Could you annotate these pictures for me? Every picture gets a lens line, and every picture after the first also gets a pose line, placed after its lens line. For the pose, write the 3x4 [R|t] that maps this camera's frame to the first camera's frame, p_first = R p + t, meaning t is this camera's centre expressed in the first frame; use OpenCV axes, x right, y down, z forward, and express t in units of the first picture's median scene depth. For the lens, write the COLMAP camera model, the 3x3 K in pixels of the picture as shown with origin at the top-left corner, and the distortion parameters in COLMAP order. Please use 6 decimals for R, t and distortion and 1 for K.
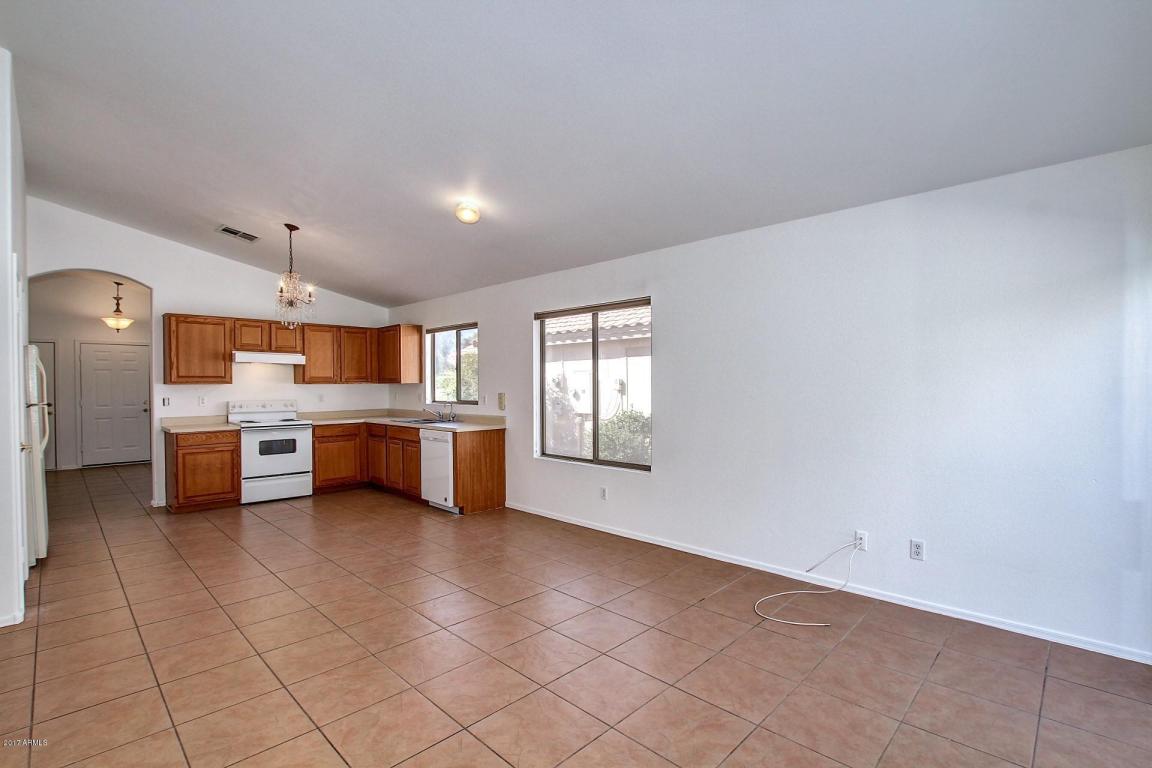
lens RADIAL K [[533.7, 0, 581.3], [0, 533.7, 387.2], [0, 0, 1]] dist [-0.030250, 0.001153]
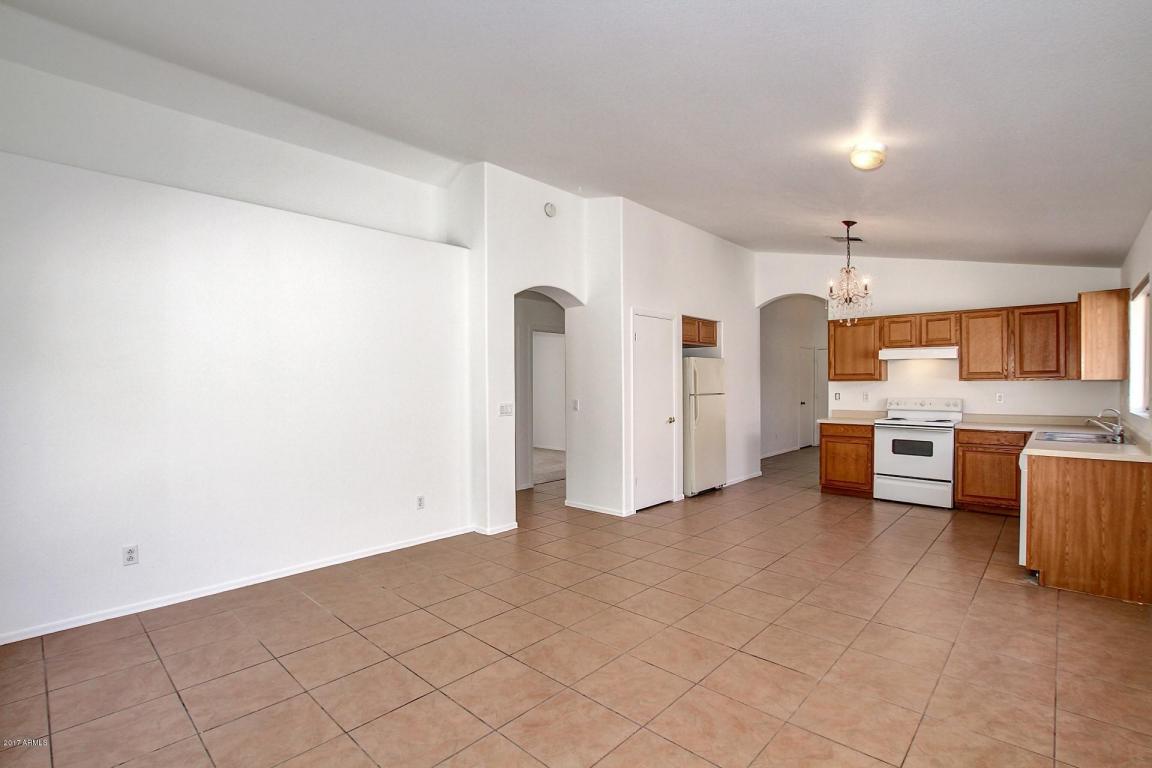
lens RADIAL K [[533.7, 0, 575.4], [0, 533.7, 385.1], [0, 0, 1]] dist [-0.030250, 0.001153]
pose [[0.015478, 0.006430, -0.999860, 0.360250], [-0.002706, 0.999976, 0.006389, -0.003163], [0.999877, 0.002607, 0.015495, 0.389919]]
